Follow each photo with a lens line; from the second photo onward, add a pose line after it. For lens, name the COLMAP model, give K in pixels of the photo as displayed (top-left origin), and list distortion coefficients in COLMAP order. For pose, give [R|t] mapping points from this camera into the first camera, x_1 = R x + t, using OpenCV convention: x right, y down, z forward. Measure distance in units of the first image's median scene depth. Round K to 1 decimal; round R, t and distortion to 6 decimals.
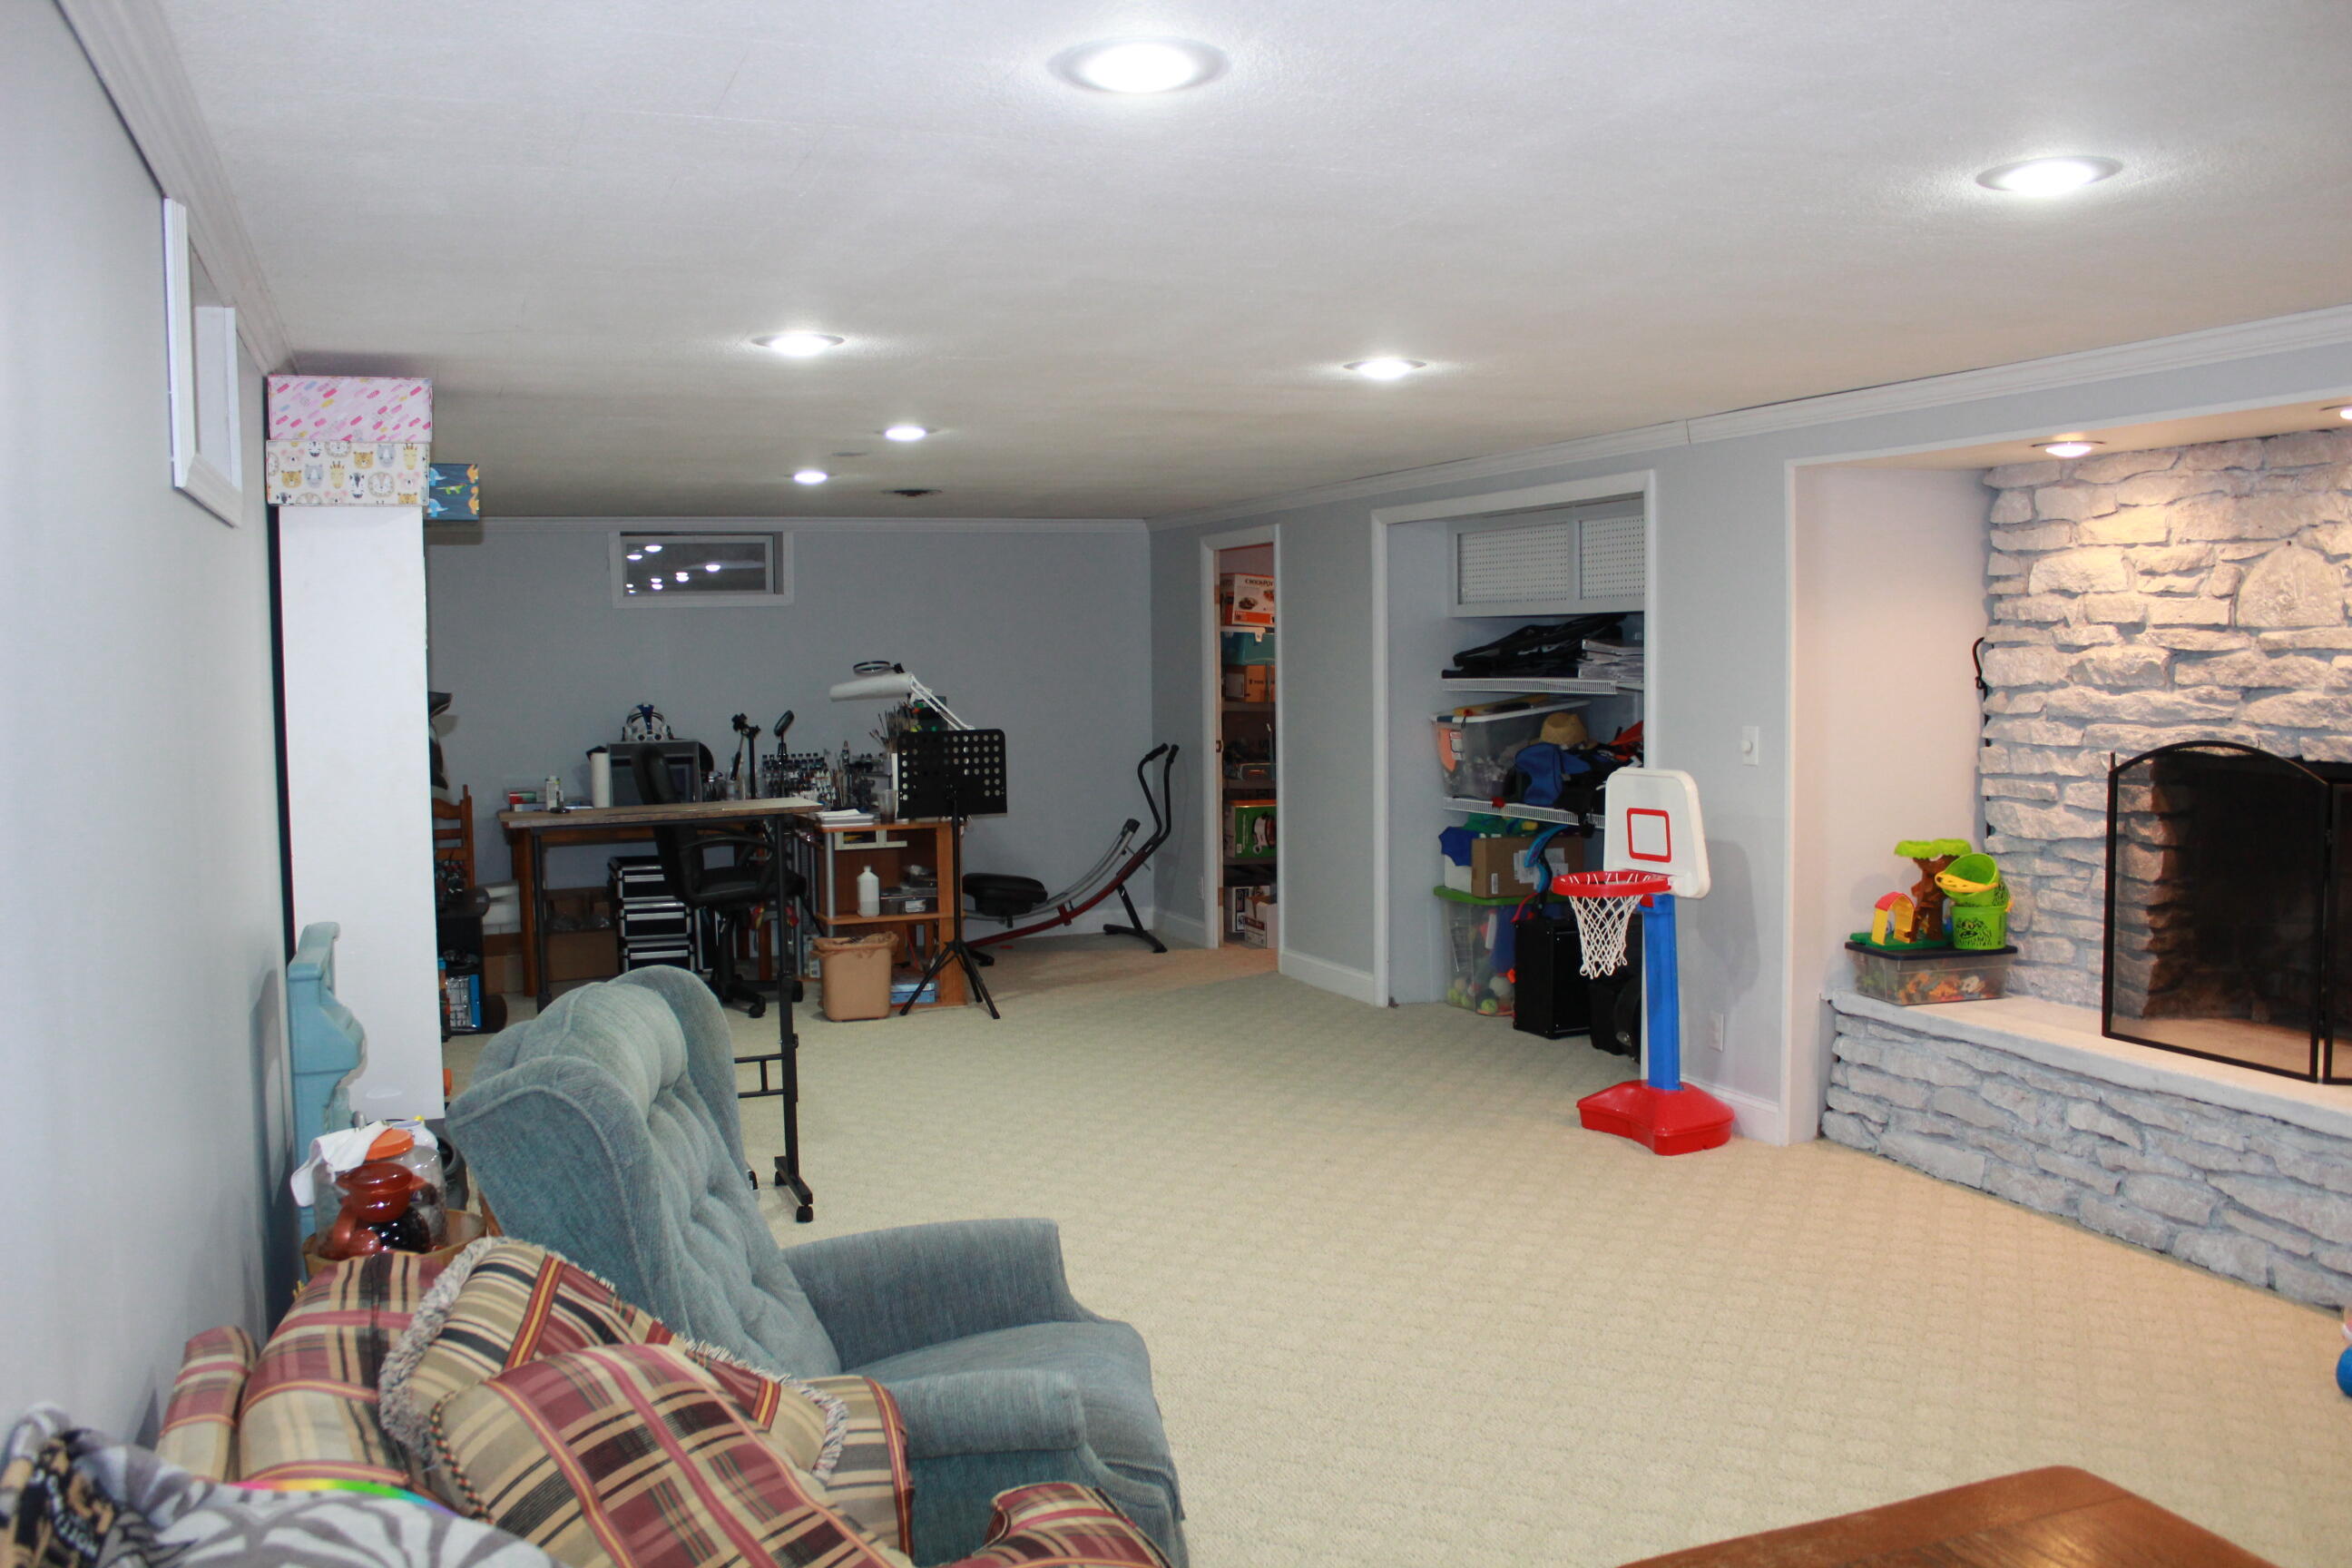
lens RADIAL K [[1960.8, 0, 1165.5], [0, 1960.8, 793.1], [0, 0, 1]] dist [-0.160710, 0.147796]
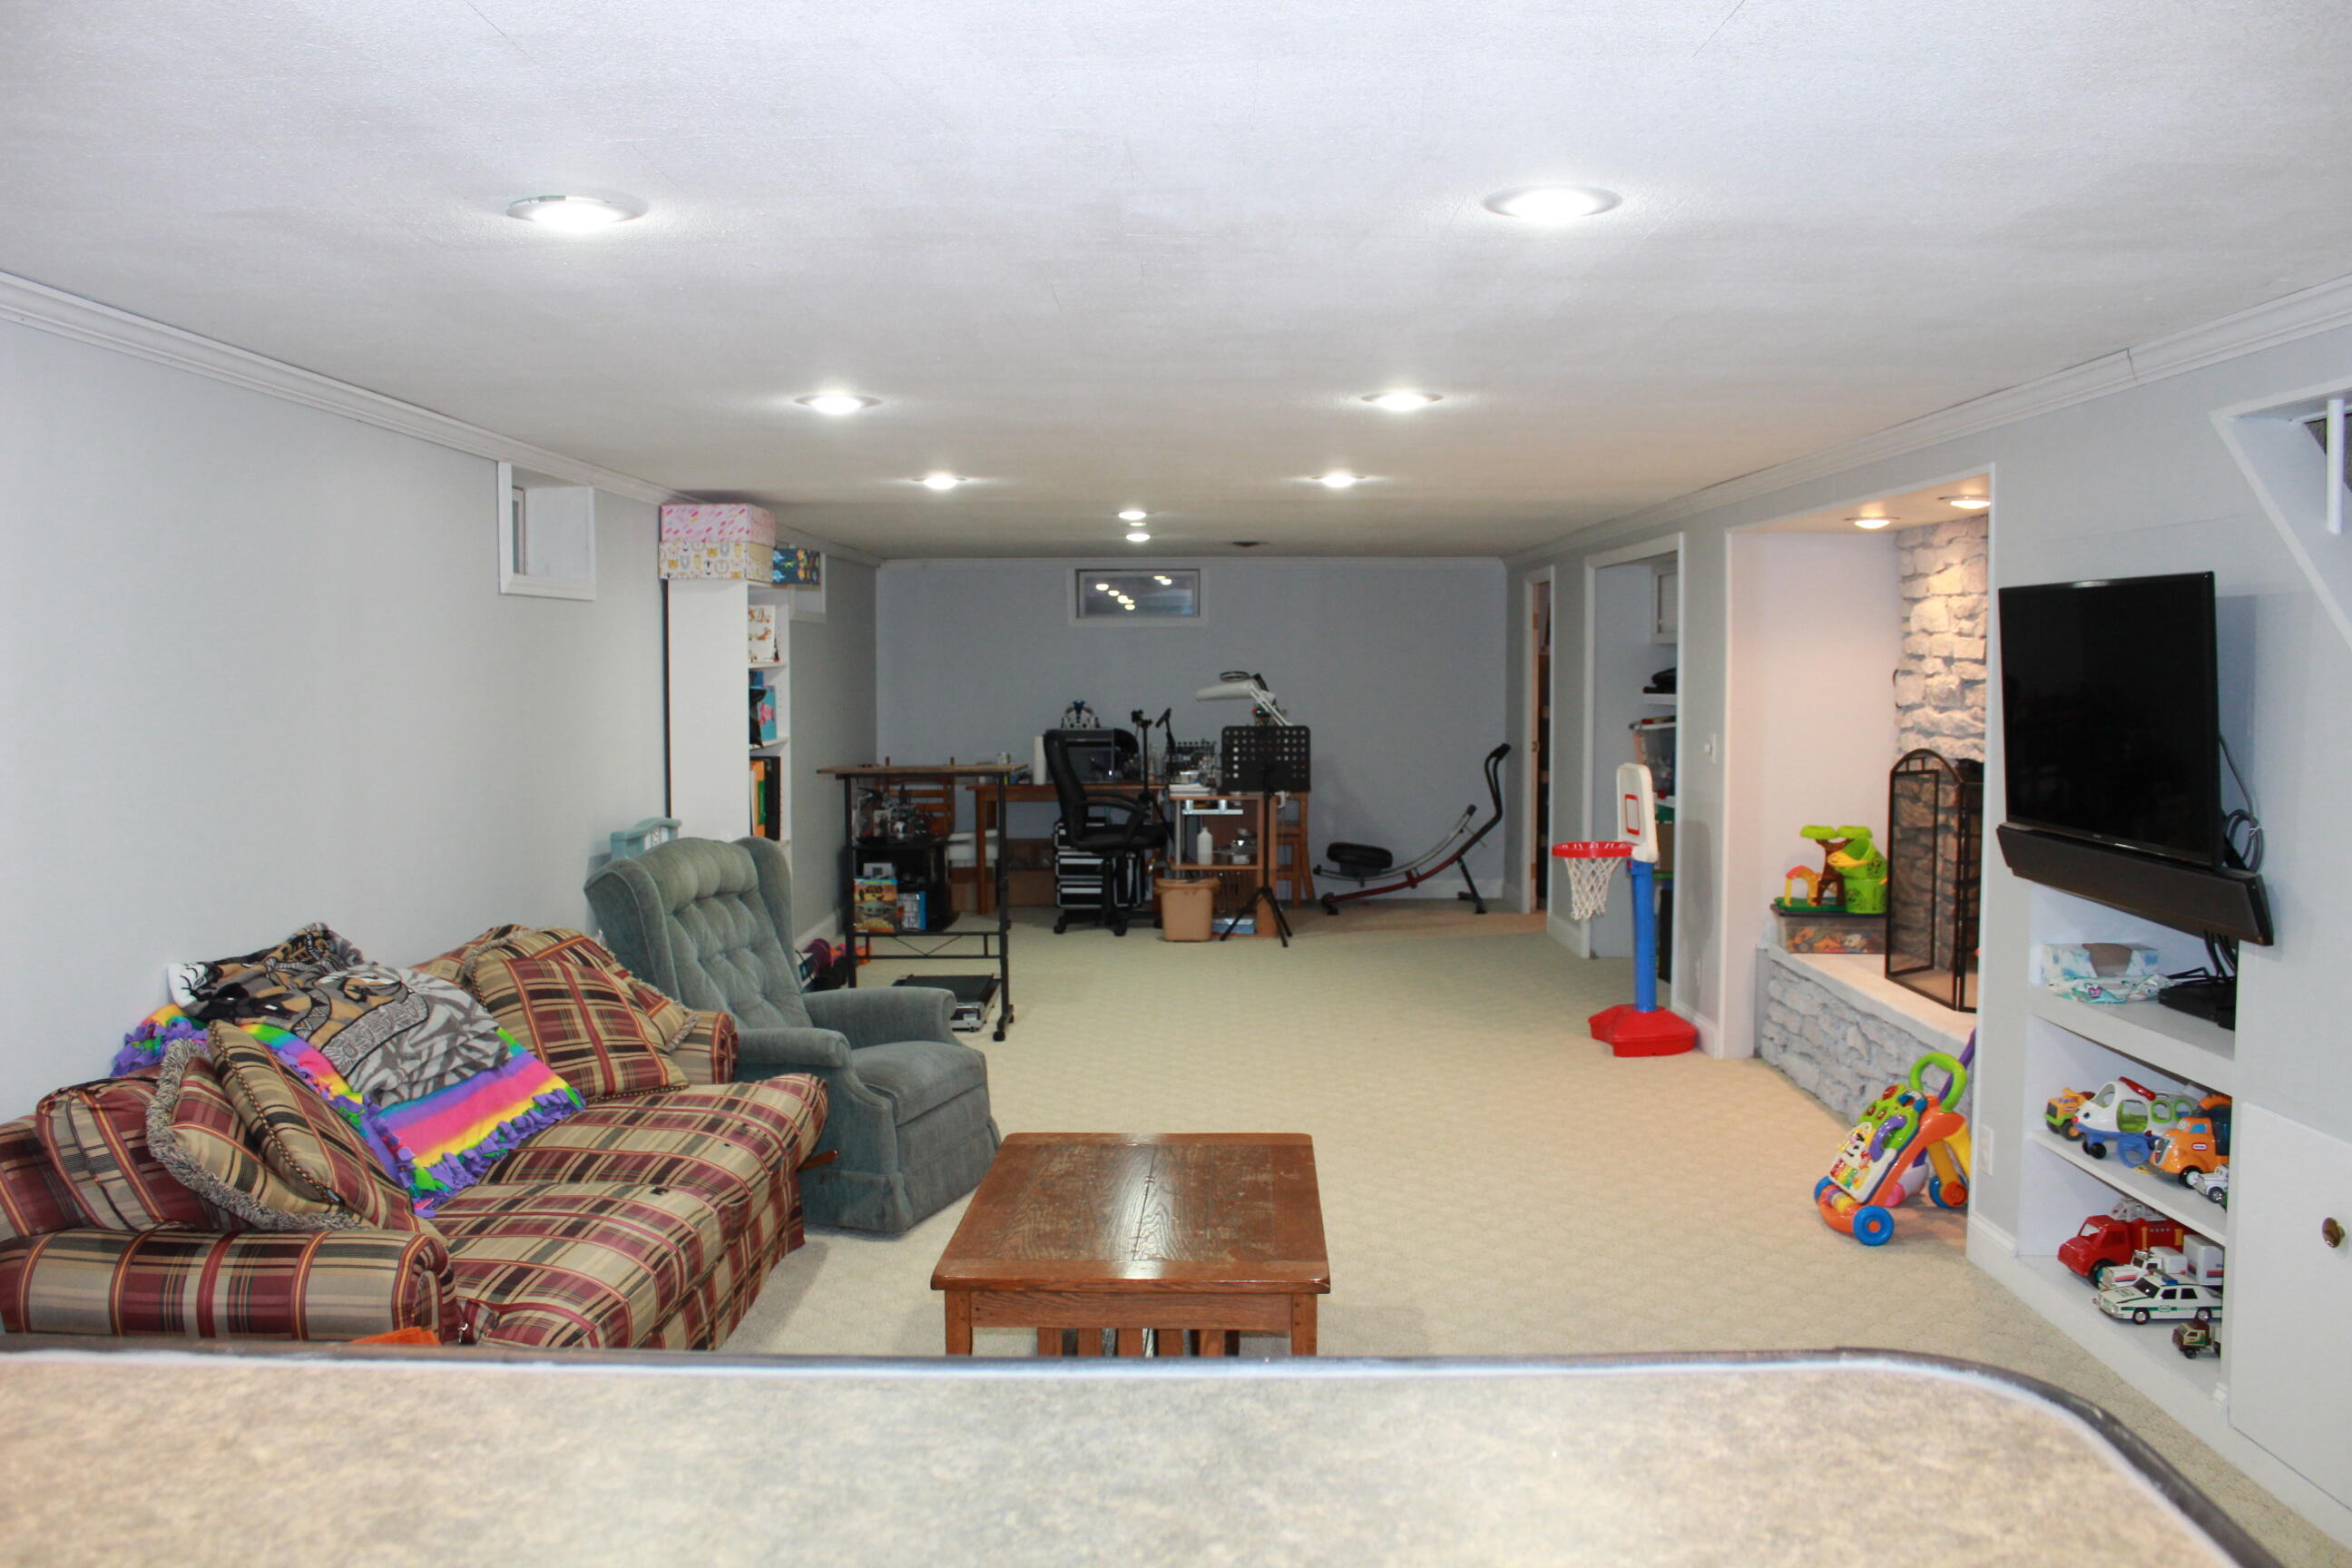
lens RADIAL K [[1960.8, 0, 1165.5], [0, 1960.8, 793.1], [0, 0, 1]] dist [-0.160710, 0.147796]
pose [[0.926288, 0.036764, -0.375019, 0.319535], [-0.037557, 0.999281, 0.005197, 0.008717], [0.374941, 0.009271, 0.927002, -0.238228]]
